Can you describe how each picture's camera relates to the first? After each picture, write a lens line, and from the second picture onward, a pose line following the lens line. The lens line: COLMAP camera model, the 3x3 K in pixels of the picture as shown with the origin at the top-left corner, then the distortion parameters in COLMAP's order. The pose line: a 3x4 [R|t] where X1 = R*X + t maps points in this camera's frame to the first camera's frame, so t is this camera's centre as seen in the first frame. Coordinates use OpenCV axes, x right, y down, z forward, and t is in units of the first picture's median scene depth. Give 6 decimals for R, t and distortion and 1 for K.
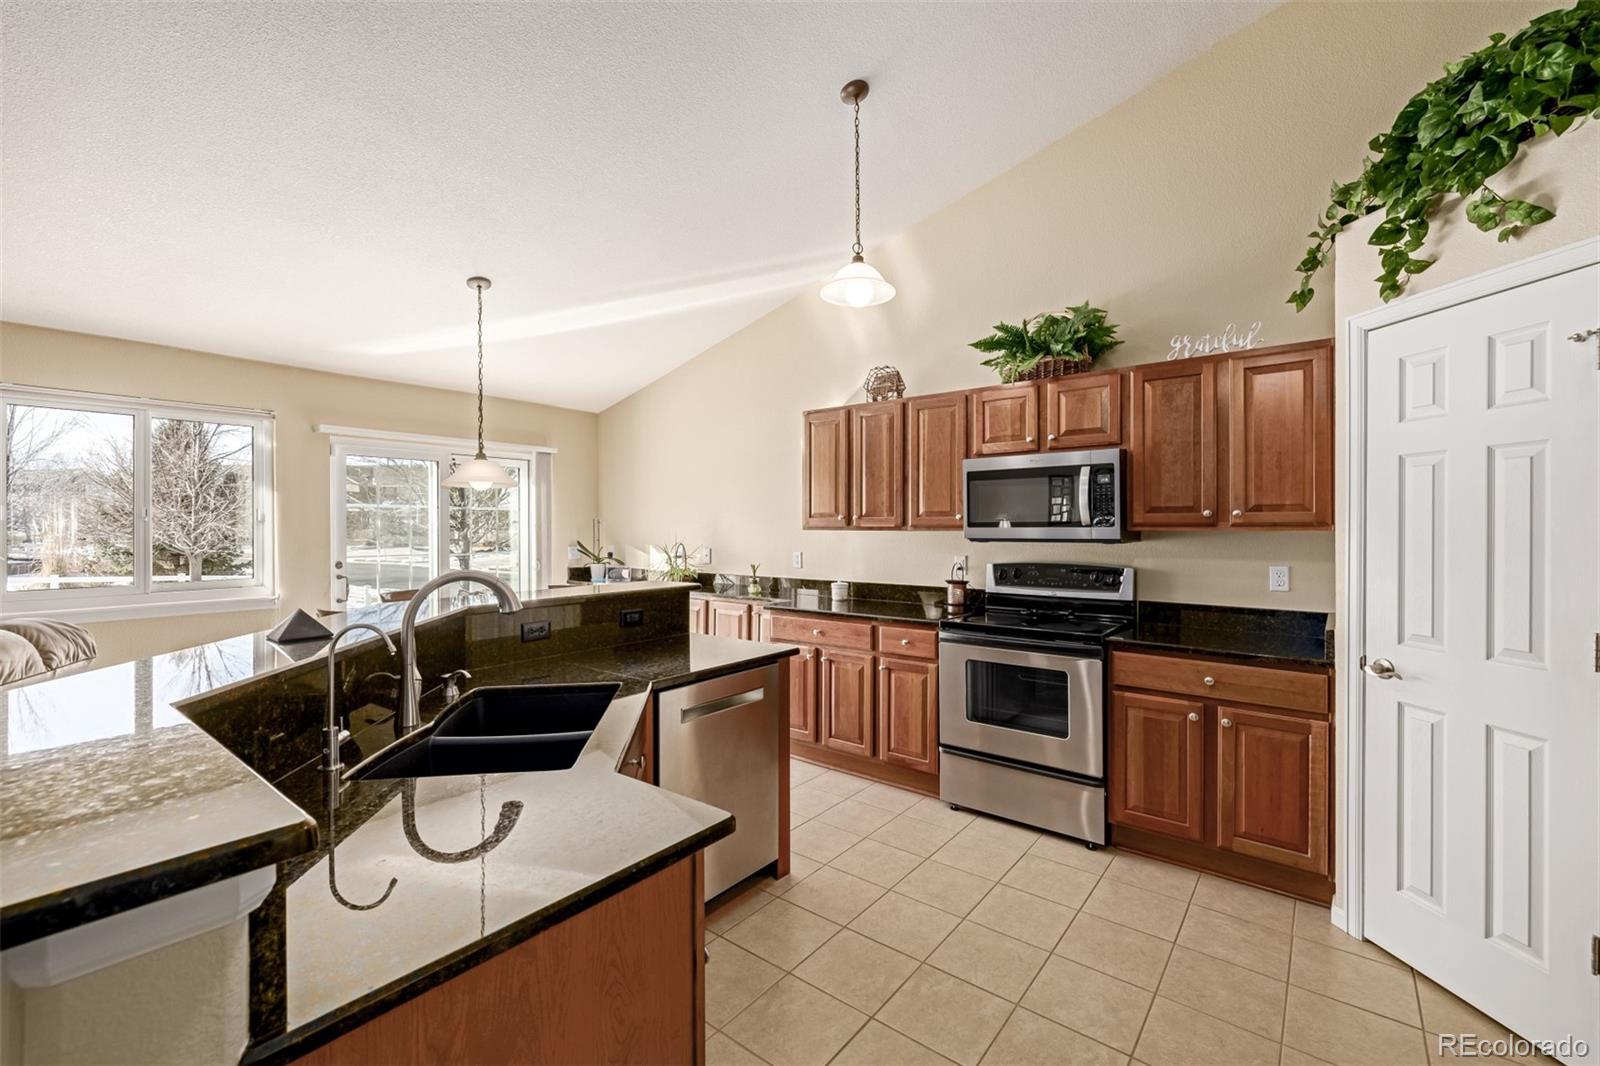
lens RADIAL K [[674.7, 0, 799.1], [0, 674.7, 529.3], [0, 0, 1]] dist [0.003072, 0.000533]
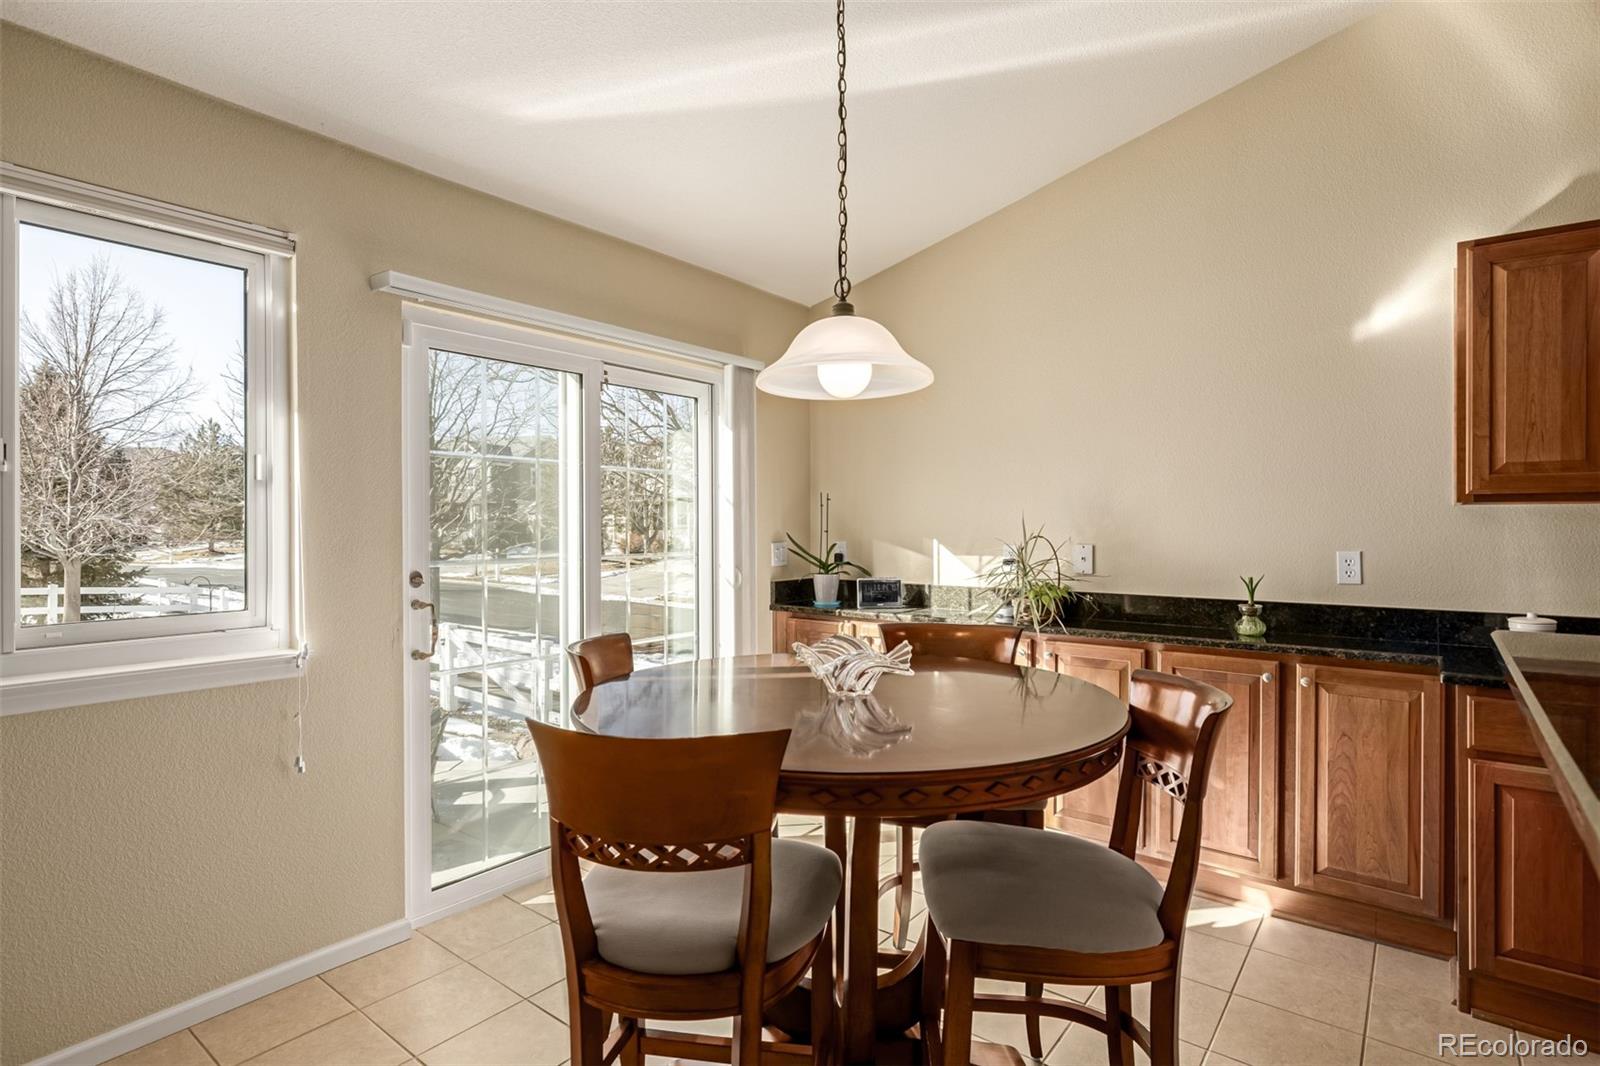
lens RADIAL K [[810.1, 0, 796.8], [0, 810.1, 527.1], [0, 0, 1]] dist [-0.002521, -0.001501]
pose [[0.999967, -0.000569, 0.008102, -0.364736], [0.000585, 0.999998, -0.001988, 0.015647], [-0.008101, 0.001993, 0.999965, 0.376881]]
